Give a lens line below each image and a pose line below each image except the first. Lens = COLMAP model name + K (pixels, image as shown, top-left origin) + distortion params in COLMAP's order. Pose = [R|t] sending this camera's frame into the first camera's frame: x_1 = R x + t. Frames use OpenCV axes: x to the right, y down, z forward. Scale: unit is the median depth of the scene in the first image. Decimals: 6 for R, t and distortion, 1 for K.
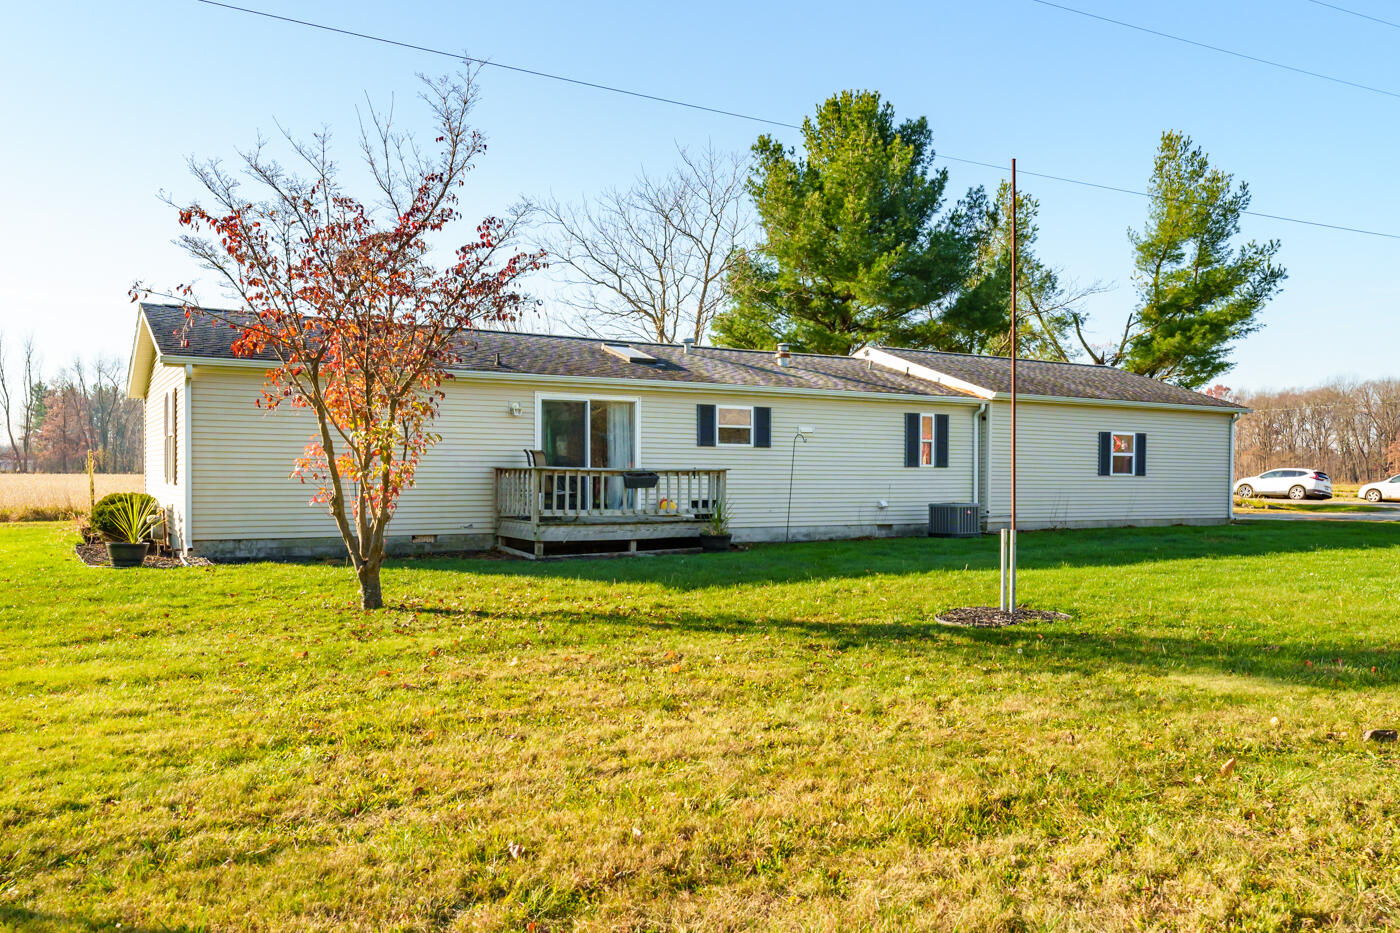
lens RADIAL K [[994.0, 0, 690.3], [0, 994.0, 471.6], [0, 0, 1]] dist [-0.004670, -0.000837]
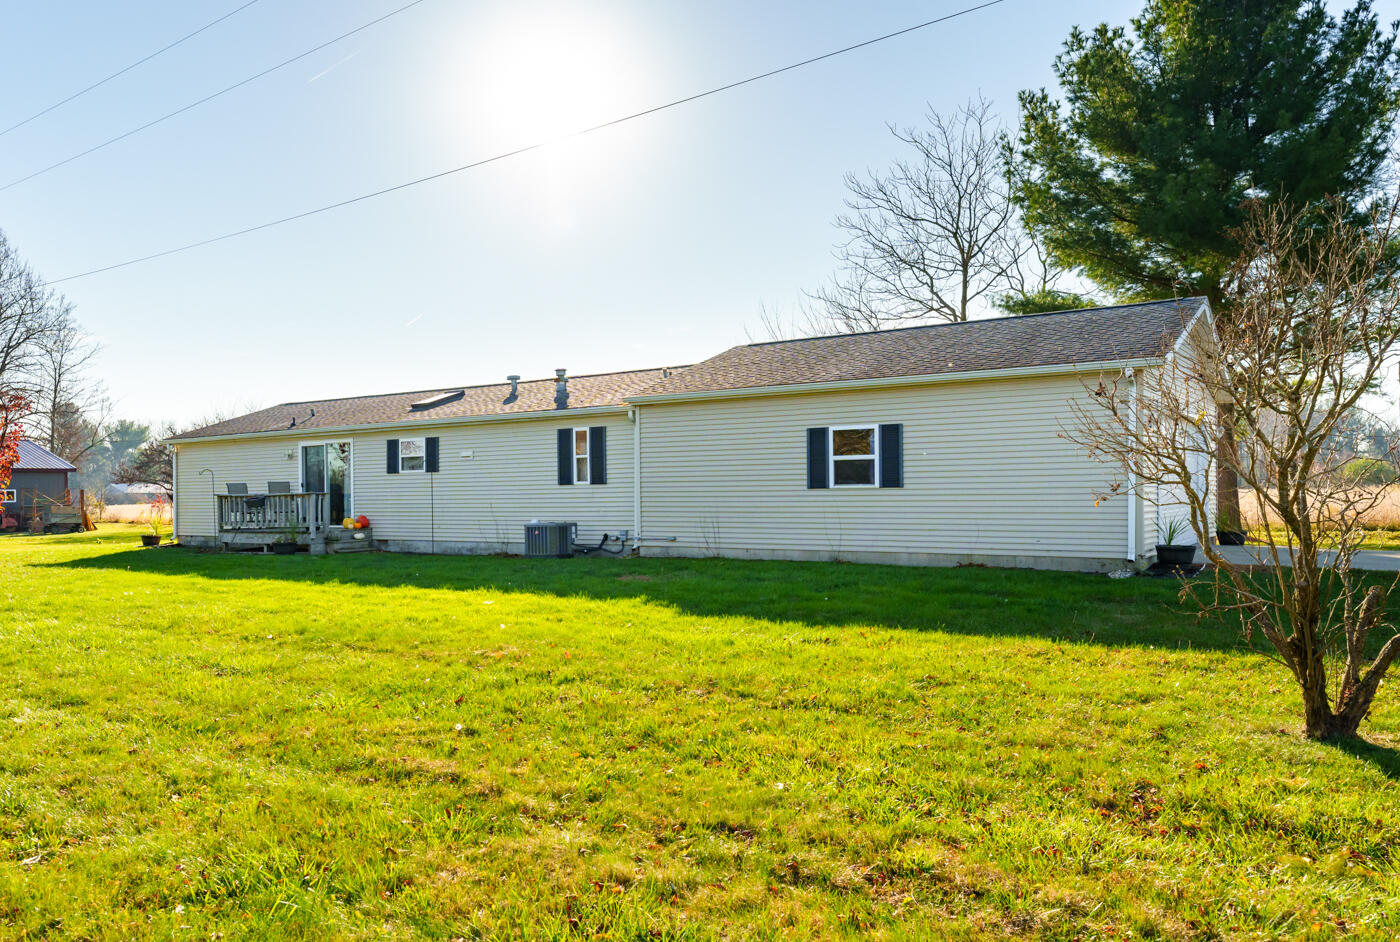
lens RADIAL K [[1022.5, 0, 697.7], [0, 1022.5, 477.9], [0, 0, 1]] dist [0.007394, 0.000571]
pose [[0.464302, -0.026519, -0.885280, 1.158005], [0.016830, 0.999635, -0.021118, 0.011550], [0.885517, -0.005094, 0.464579, 0.654071]]
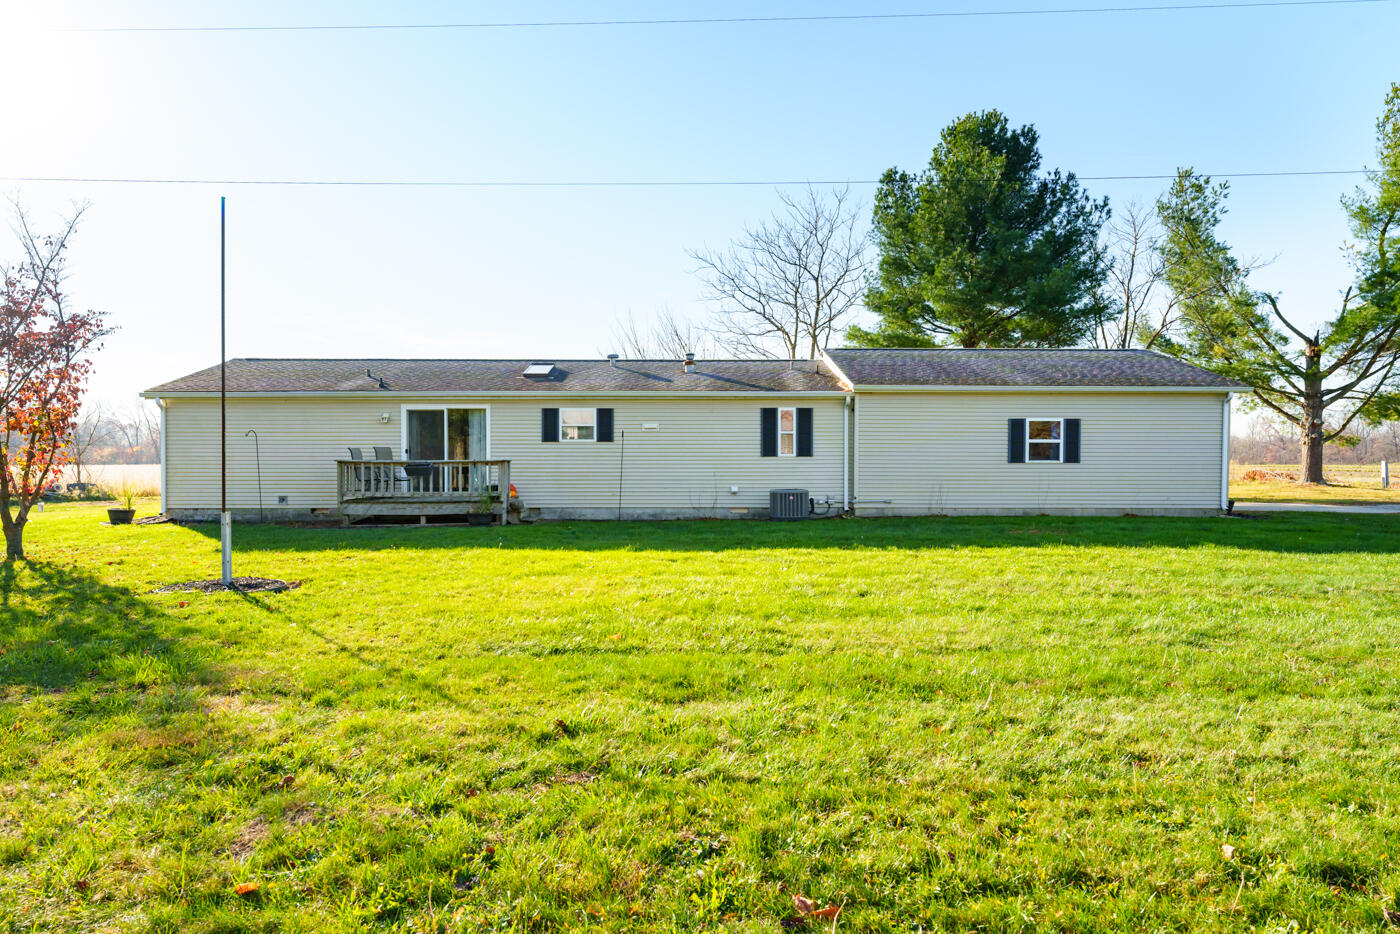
lens RADIAL K [[774.3, 0, 713.4], [0, 774.3, 463.4], [0, 0, 1]] dist [-0.001243, -0.001590]
pose [[0.890603, -0.005752, -0.454745, 0.560745], [0.007005, 0.999975, 0.001070, 0.001661], [0.454728, -0.004138, 0.890621, 0.201958]]
